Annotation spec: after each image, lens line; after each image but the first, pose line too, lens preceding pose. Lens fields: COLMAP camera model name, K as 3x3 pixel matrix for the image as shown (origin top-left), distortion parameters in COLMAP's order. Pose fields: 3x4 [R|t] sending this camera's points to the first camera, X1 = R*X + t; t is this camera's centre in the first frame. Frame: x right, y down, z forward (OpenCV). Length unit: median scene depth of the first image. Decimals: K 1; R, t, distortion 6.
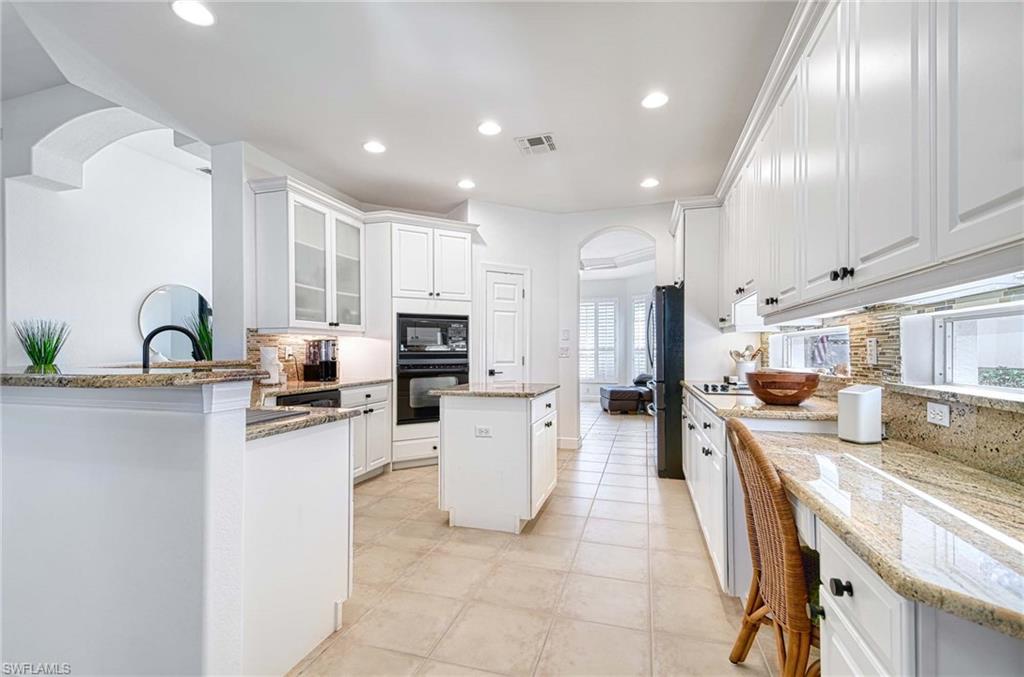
lens RADIAL K [[462.9, 0, 499.1], [0, 462.9, 352.5], [0, 0, 1]] dist [-0.000338, -0.000507]
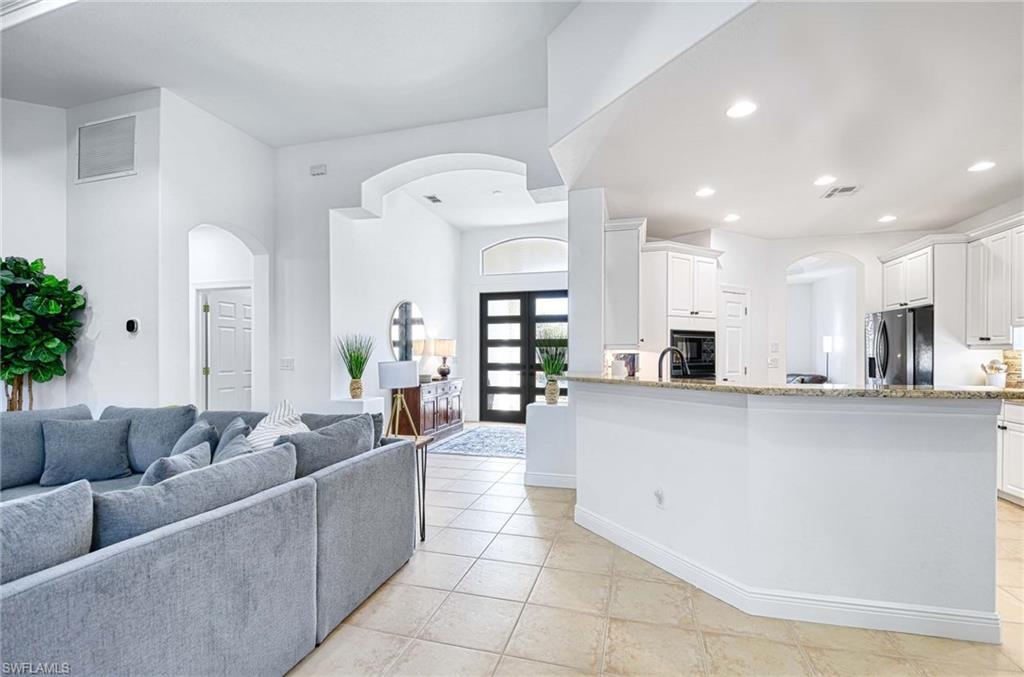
lens RADIAL K [[472.6, 0, 510.8], [0, 472.6, 360.5], [0, 0, 1]] dist [-0.003030, -0.000769]
pose [[0.999294, -0.002791, 0.037478, -0.634364], [0.002395, 0.999941, 0.010596, -0.022274], [-0.037505, -0.010498, 0.999241, -0.147472]]
